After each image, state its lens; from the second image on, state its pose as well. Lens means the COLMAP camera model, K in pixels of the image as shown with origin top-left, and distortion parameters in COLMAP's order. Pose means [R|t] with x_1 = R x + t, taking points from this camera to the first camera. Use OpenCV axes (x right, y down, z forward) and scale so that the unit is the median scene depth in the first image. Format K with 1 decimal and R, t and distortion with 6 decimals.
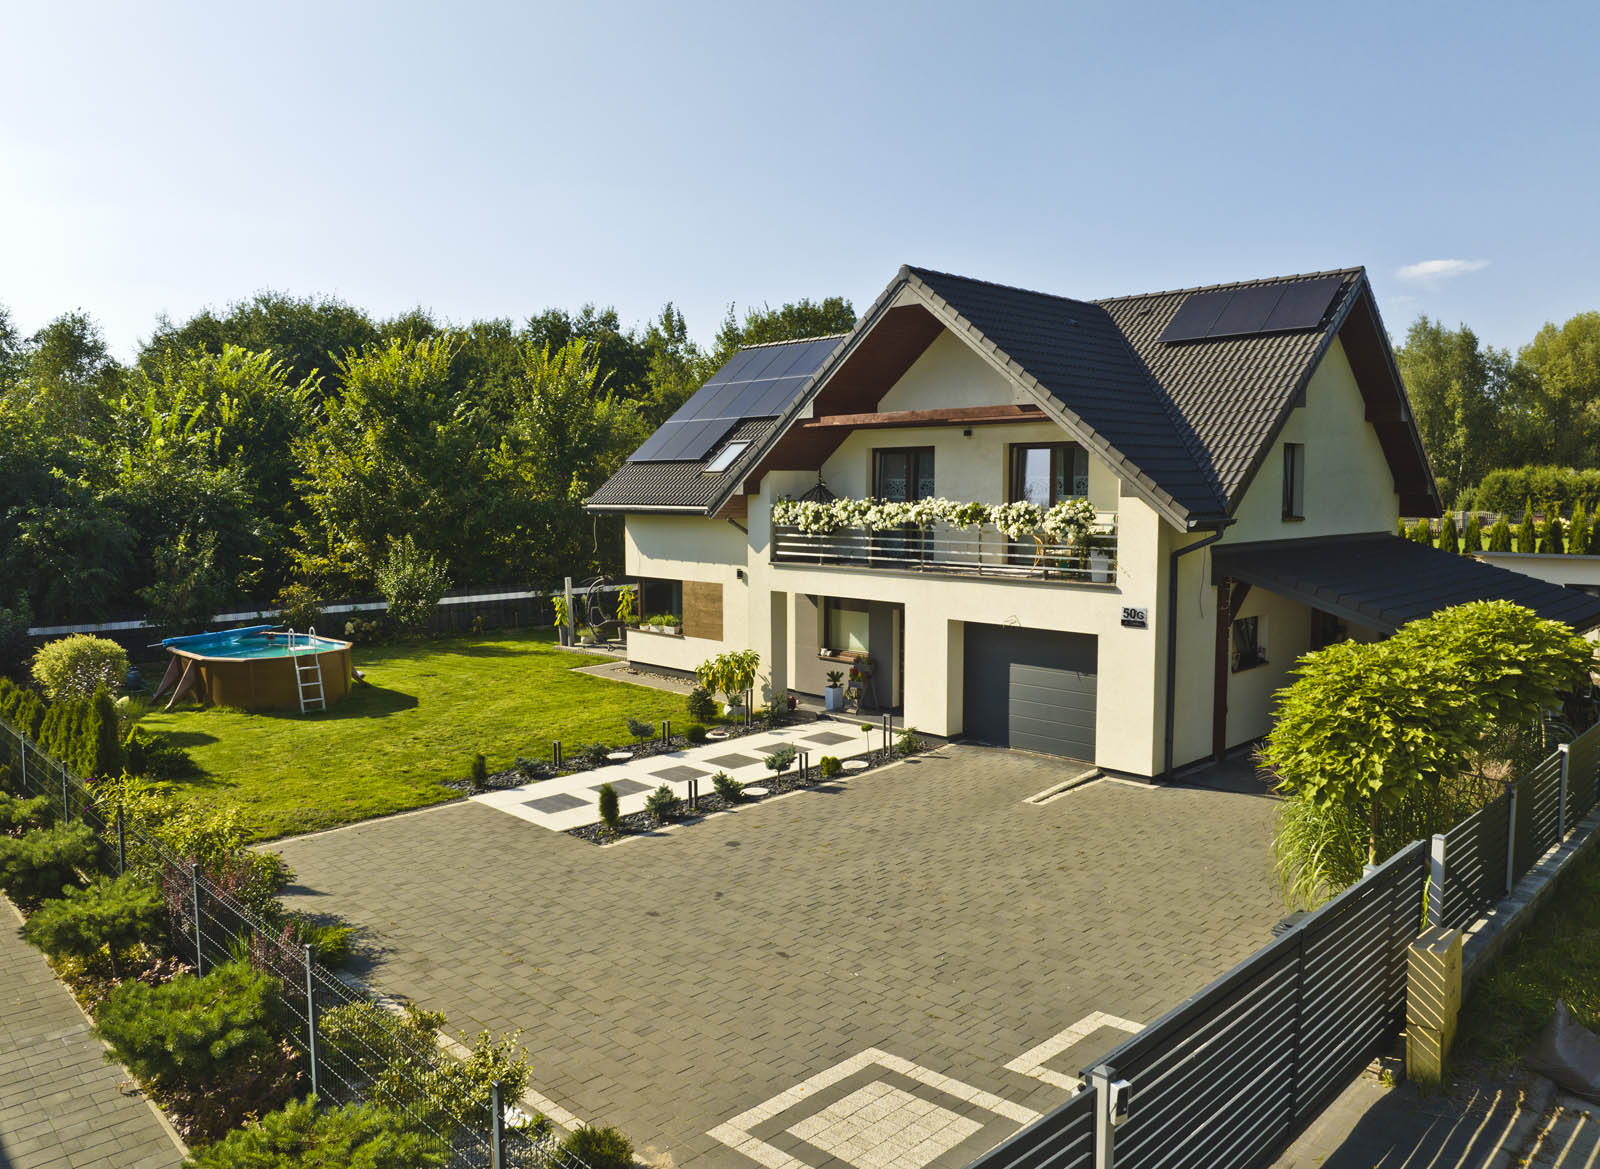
lens RADIAL K [[1135.3, 0, 800.0], [0, 1135.3, 584.5], [0, 0, 1]] dist [-0.036564, 0.004675]
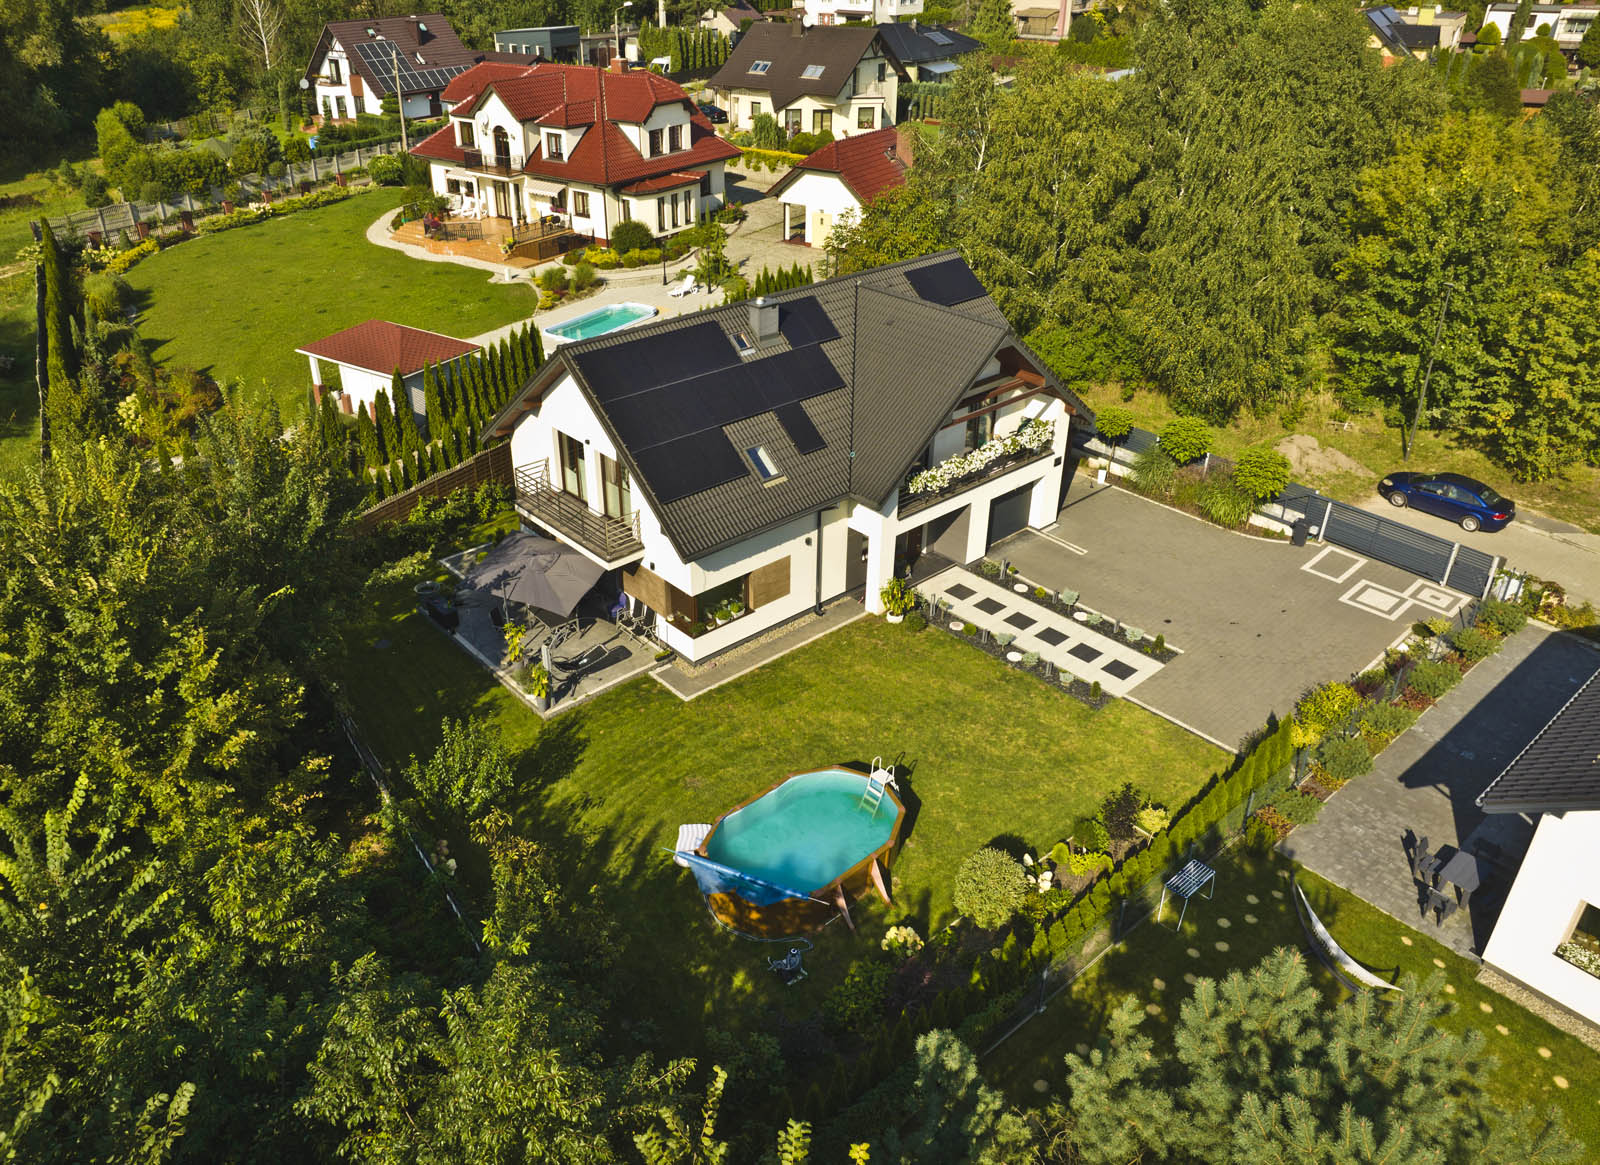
lens RADIAL K [[1188.5, 0, 770.9], [0, 1188.5, 559.8], [0, 0, 1]] dist [-0.041202, 0.003042]
pose [[0.059169, -0.477688, 0.876535, -1.499759], [0.082823, 0.877395, 0.472566, -0.758820], [-0.994806, 0.044636, 0.091478, 1.078285]]
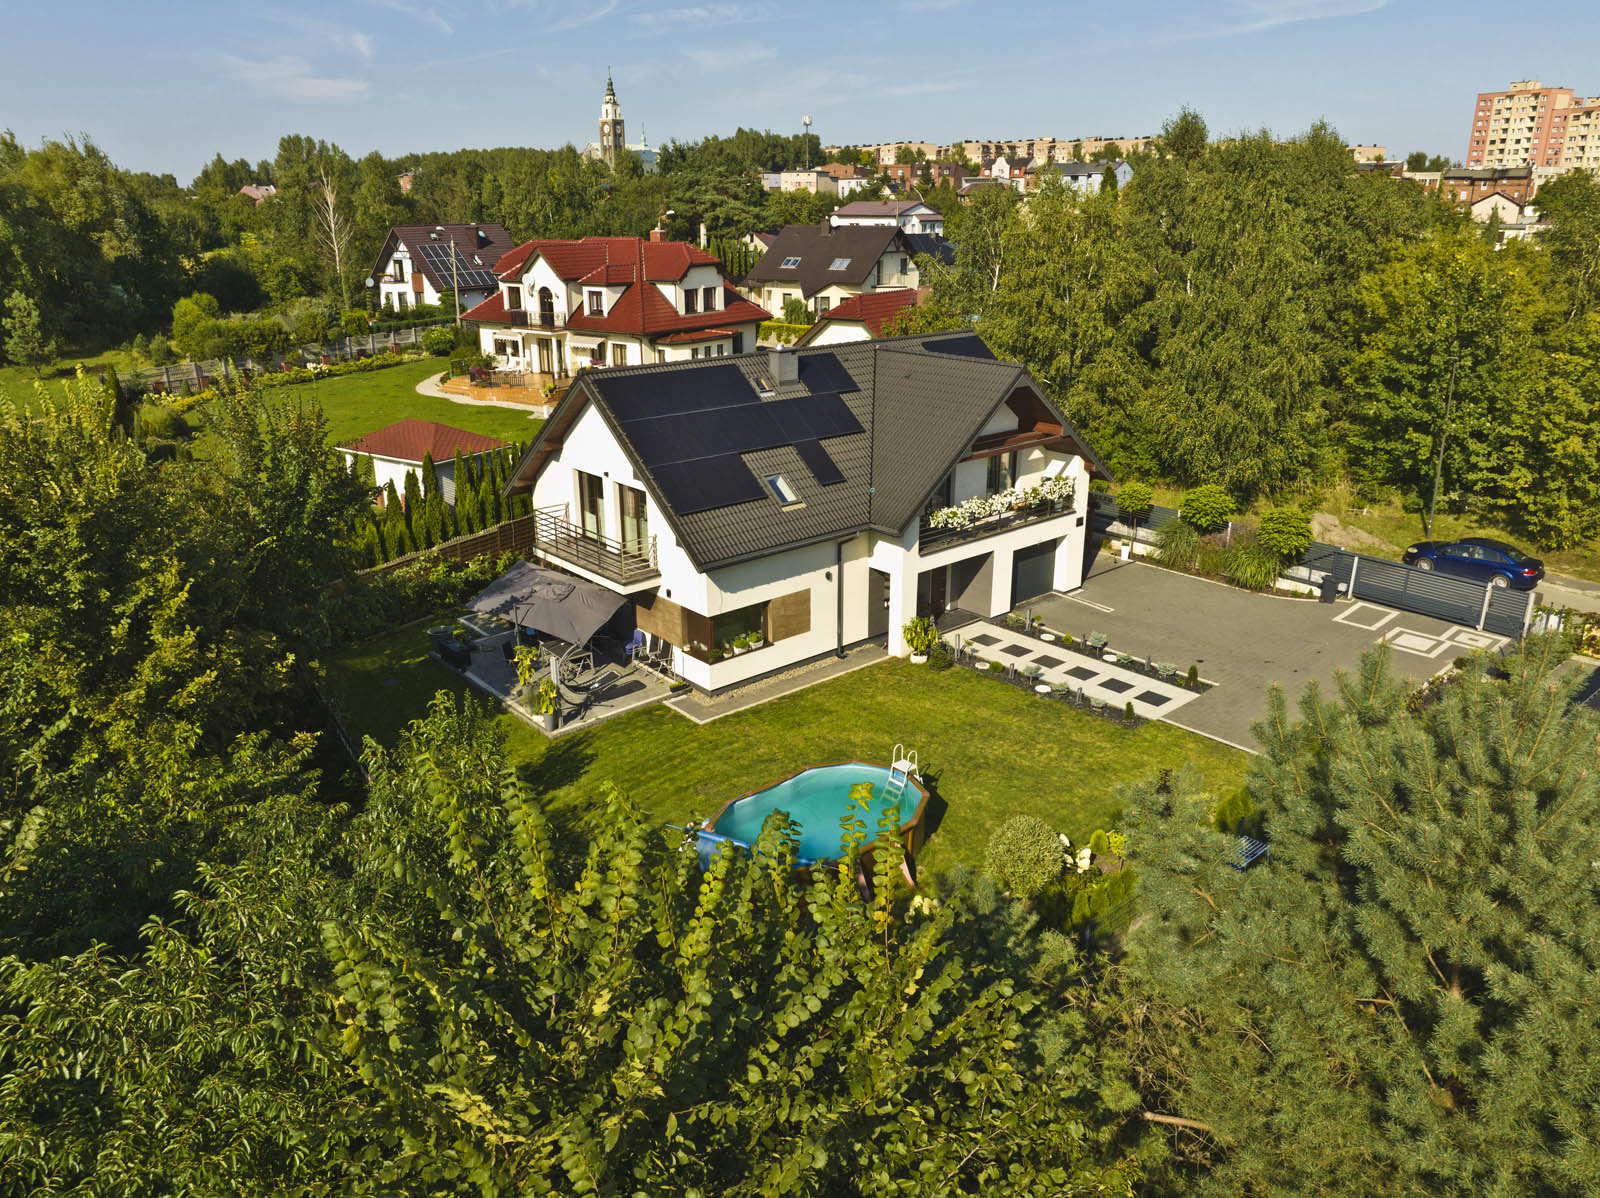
lens RADIAL K [[1141.8, 0, 801.6], [0, 1141.8, 585.7], [0, 0, 1]] dist [-0.036376, -0.000926]
pose [[0.063395, -0.316557, 0.946453, -1.520965], [0.088964, 0.946377, 0.310573, -0.476717], [-0.994015, 0.064511, 0.088158, 1.076386]]
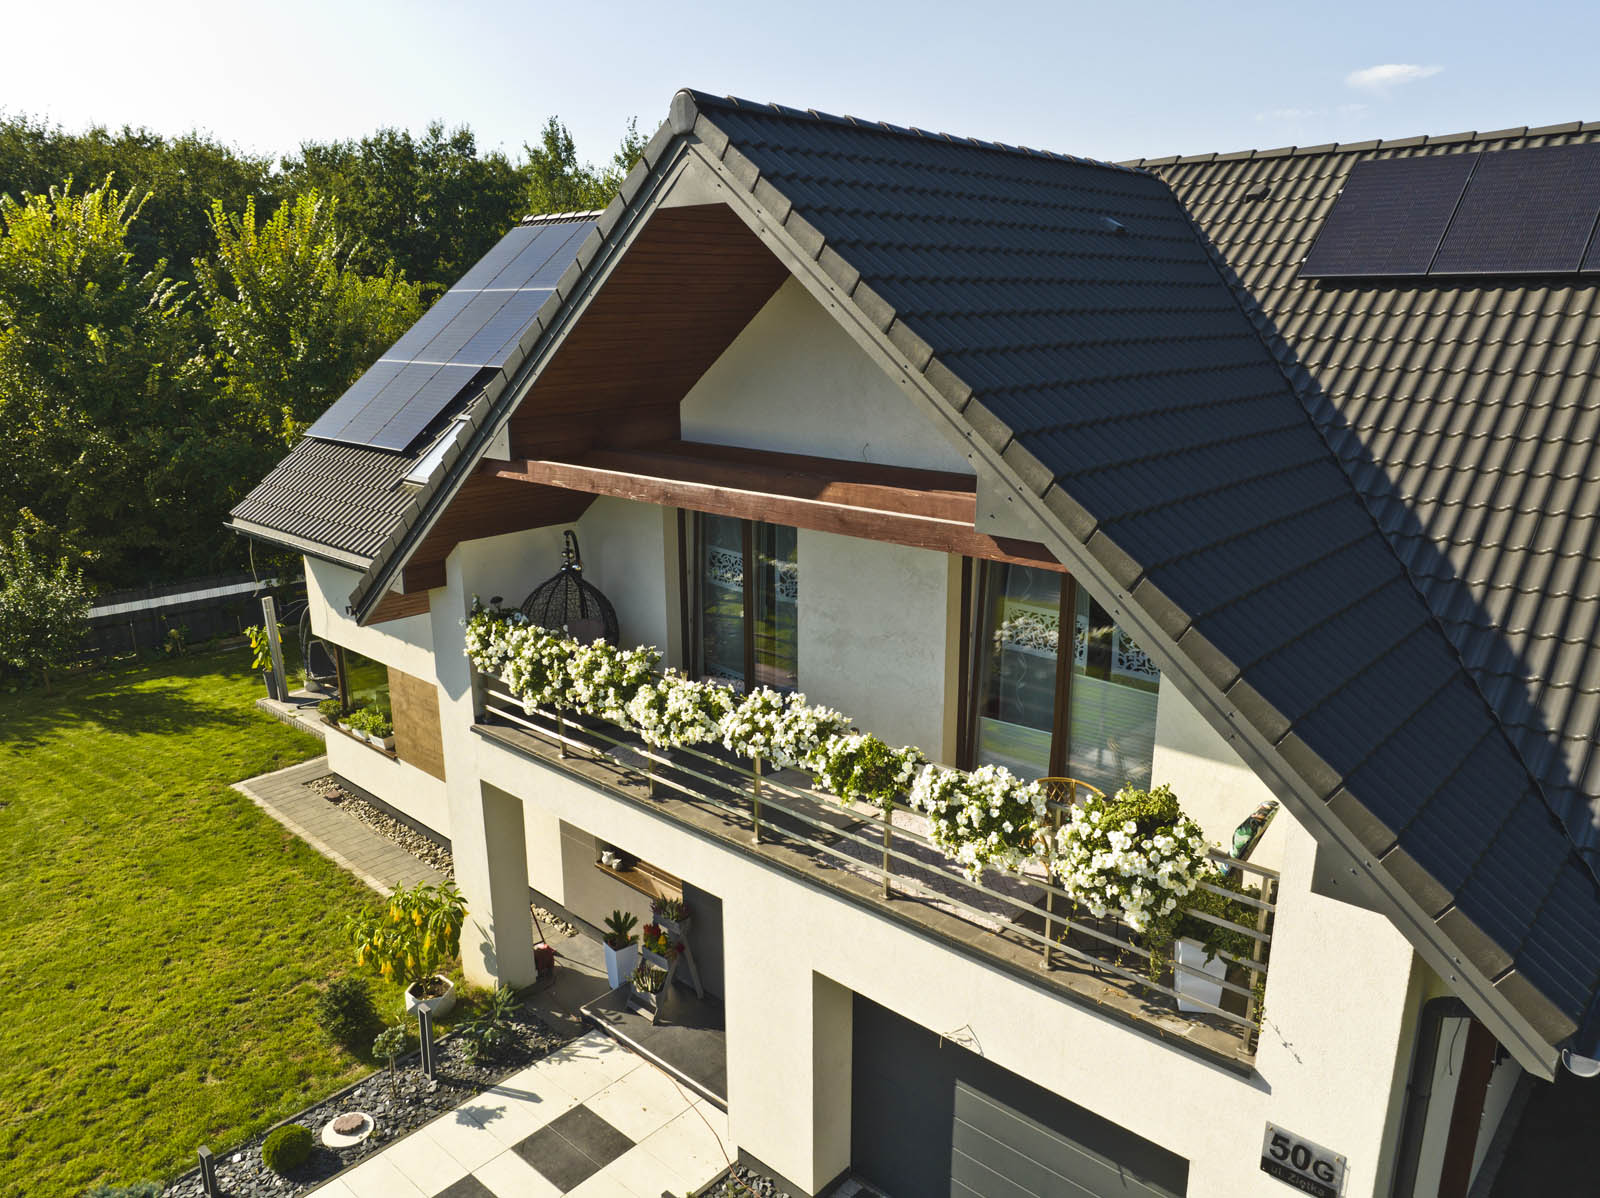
lens RADIAL K [[1125.3, 0, 804.0], [0, 1125.3, 600.5], [0, 0, 1]] dist [-0.037471, -0.002808]
pose [[0.998878, -0.014268, 0.045161, 0.099934], [0.006357, 0.985306, 0.170680, -0.162675], [-0.046932, -0.170201, 0.984291, 0.553287]]
